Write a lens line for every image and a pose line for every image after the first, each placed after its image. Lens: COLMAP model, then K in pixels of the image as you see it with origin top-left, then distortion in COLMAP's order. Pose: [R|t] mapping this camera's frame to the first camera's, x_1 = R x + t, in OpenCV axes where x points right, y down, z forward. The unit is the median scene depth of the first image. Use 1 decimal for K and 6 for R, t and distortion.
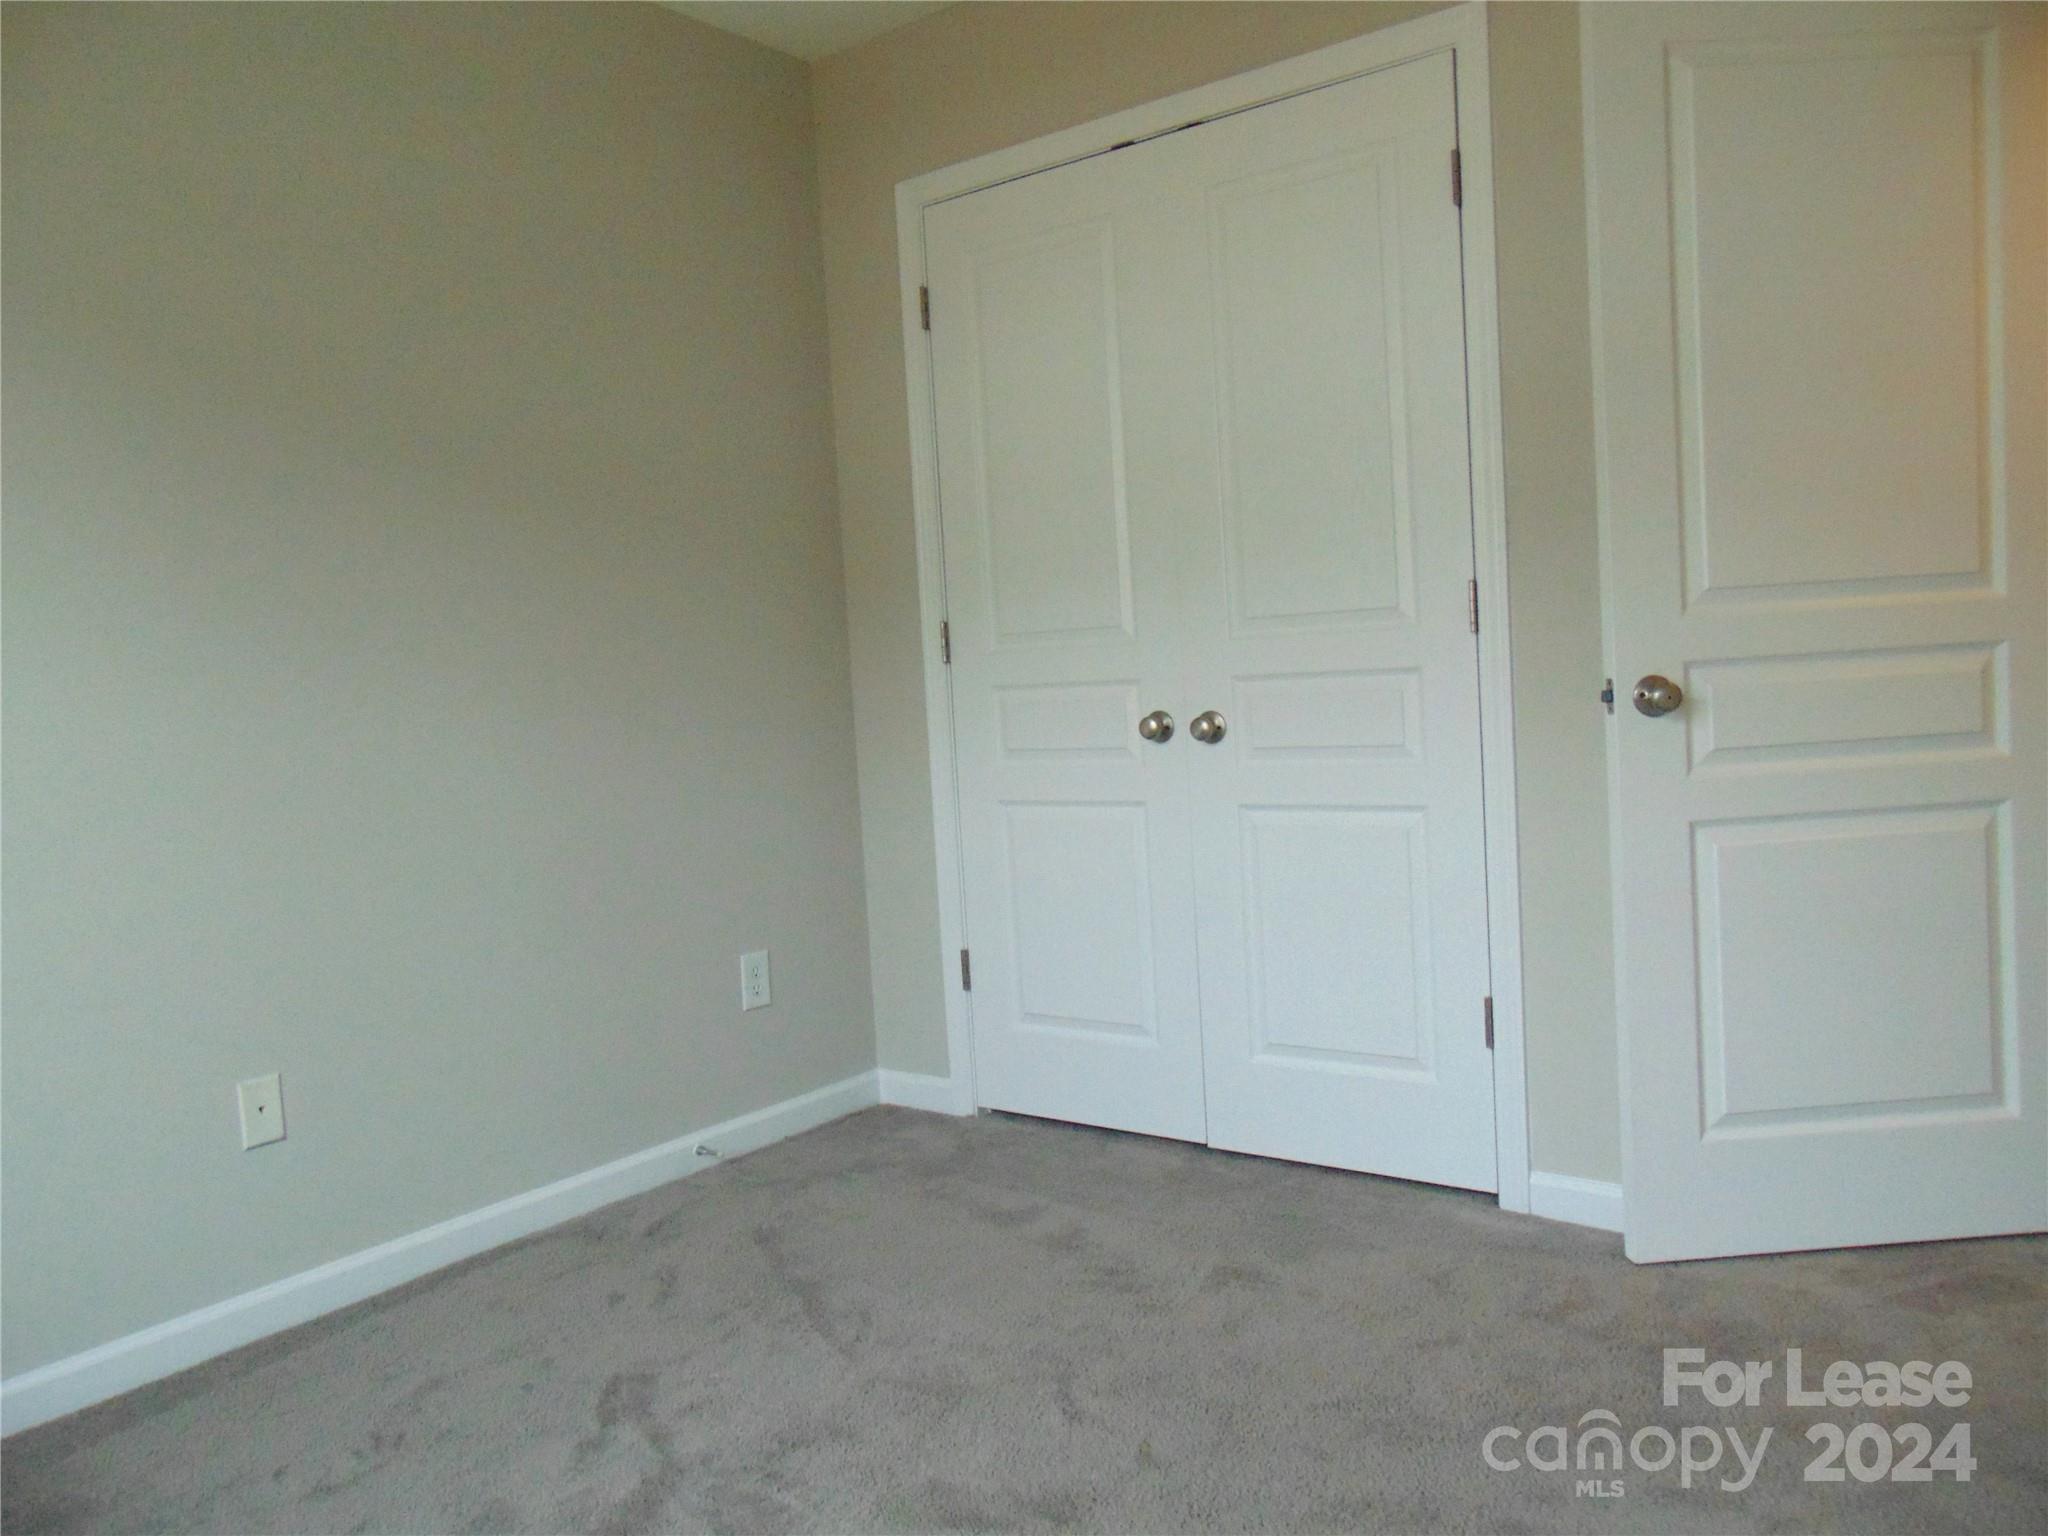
lens RADIAL K [[1528.2, 0, 1018.0], [0, 1528.2, 767.8], [0, 0, 1]] dist [-0.054430, 0.093584]
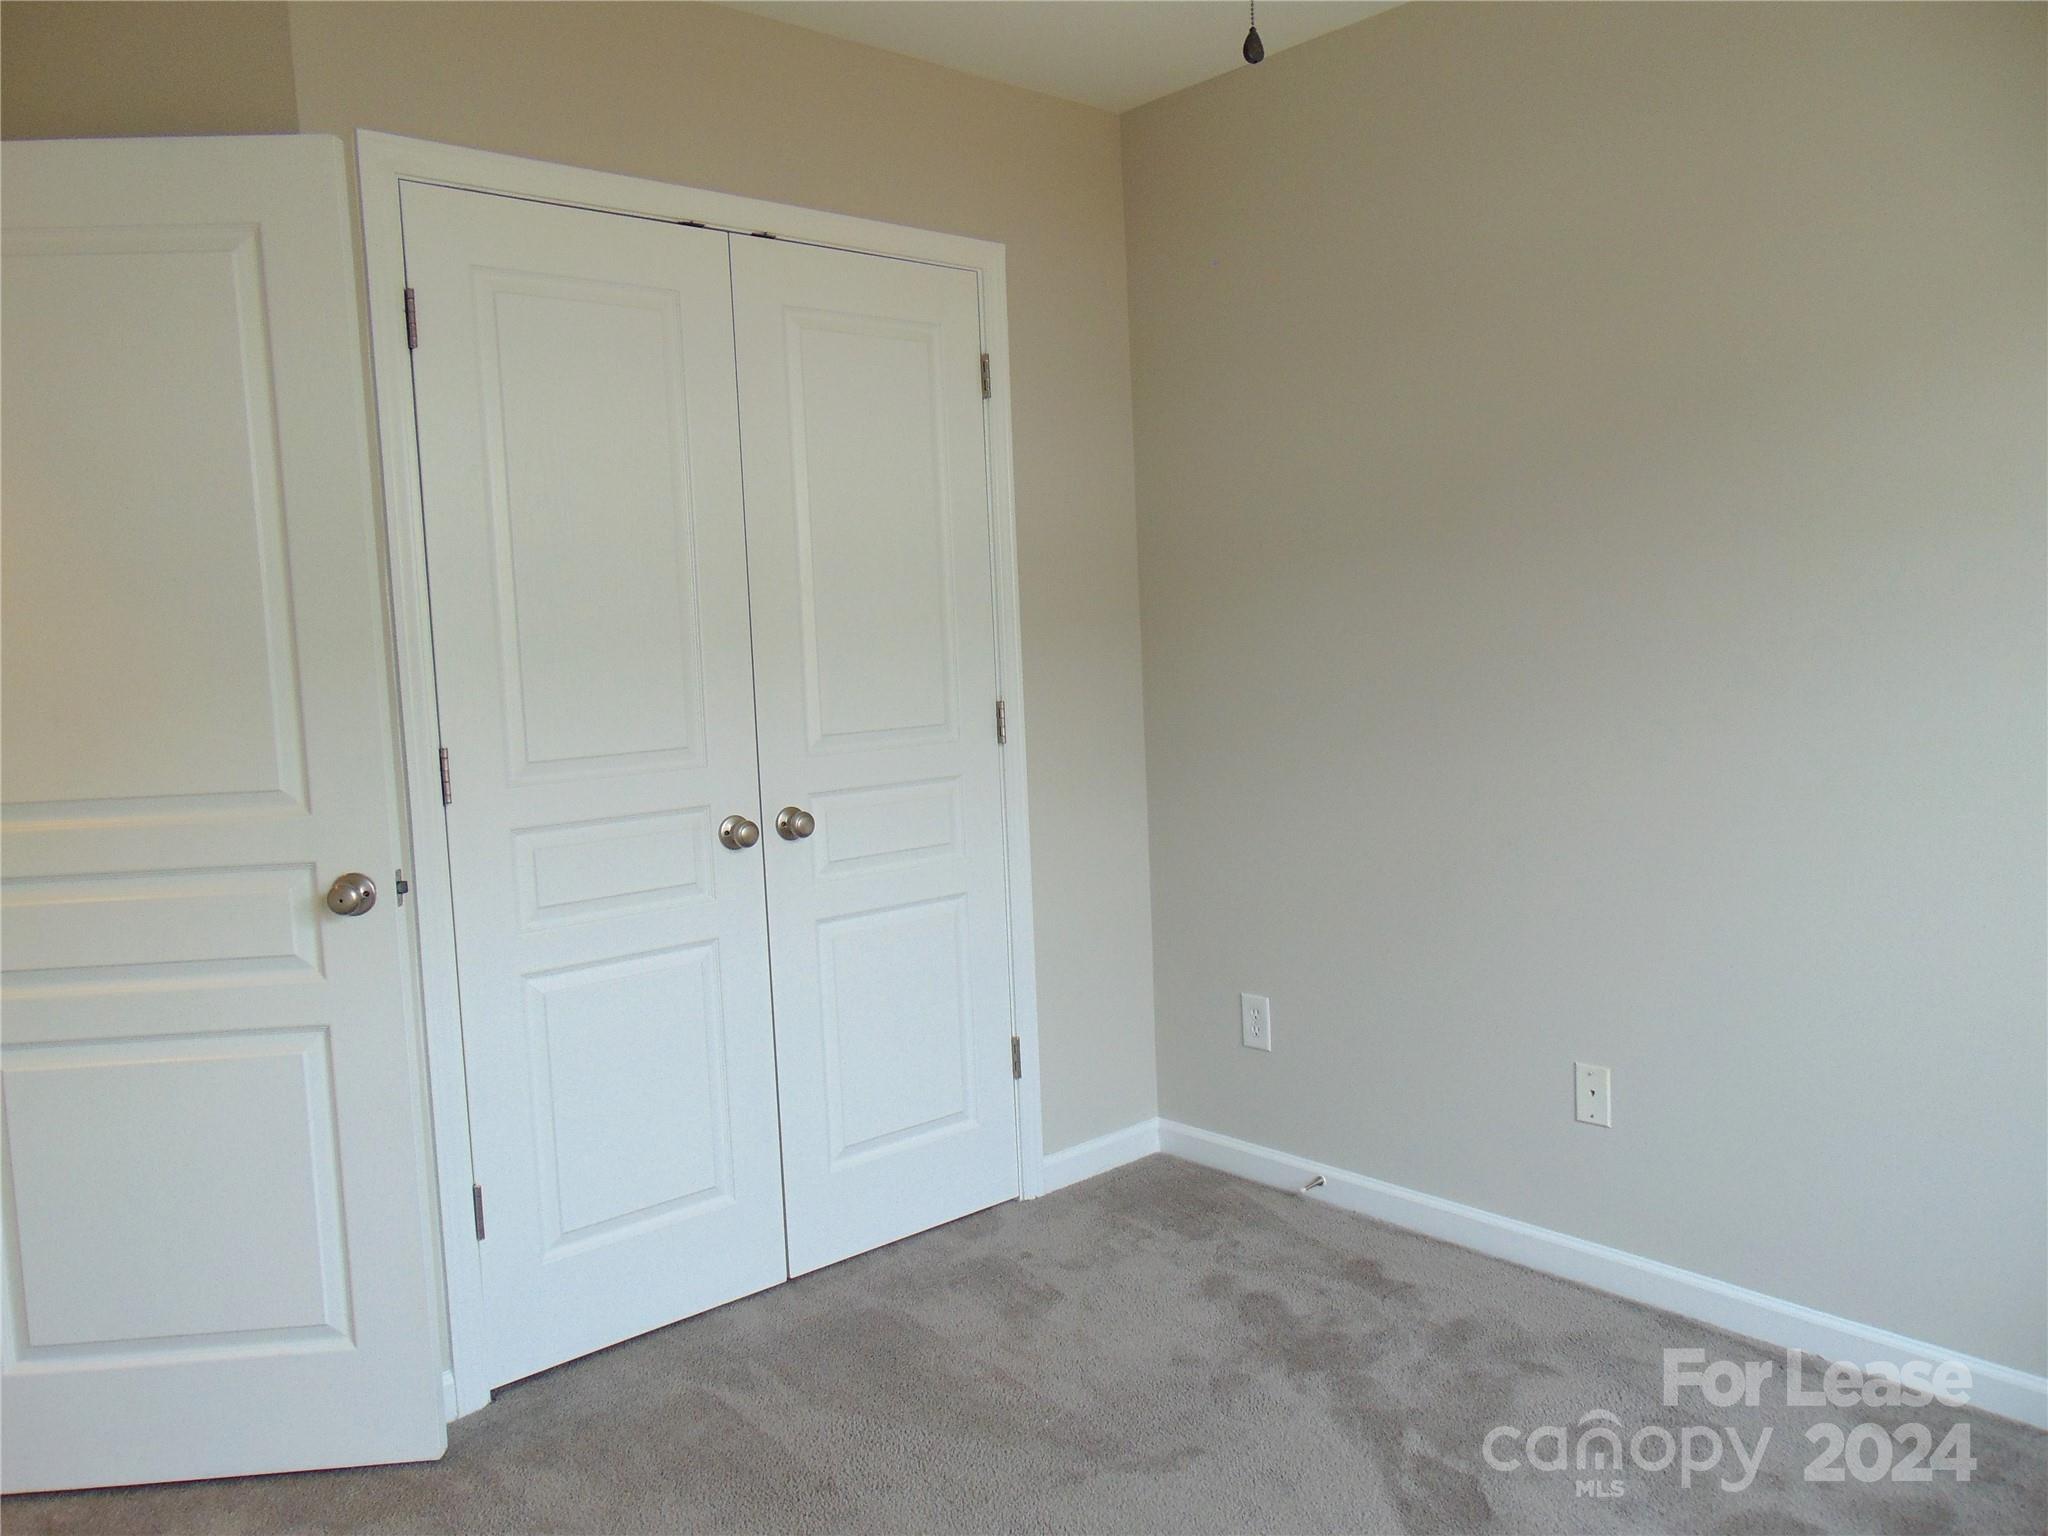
lens RADIAL K [[1528.2, 0, 1018.0], [0, 1528.2, 767.8], [0, 0, 1]] dist [-0.054430, 0.093584]
pose [[0.204381, 0.011954, 0.978818, -0.751594], [0.176844, 0.983022, -0.048931, -0.000174], [-0.962785, 0.183099, 0.198797, 0.576845]]
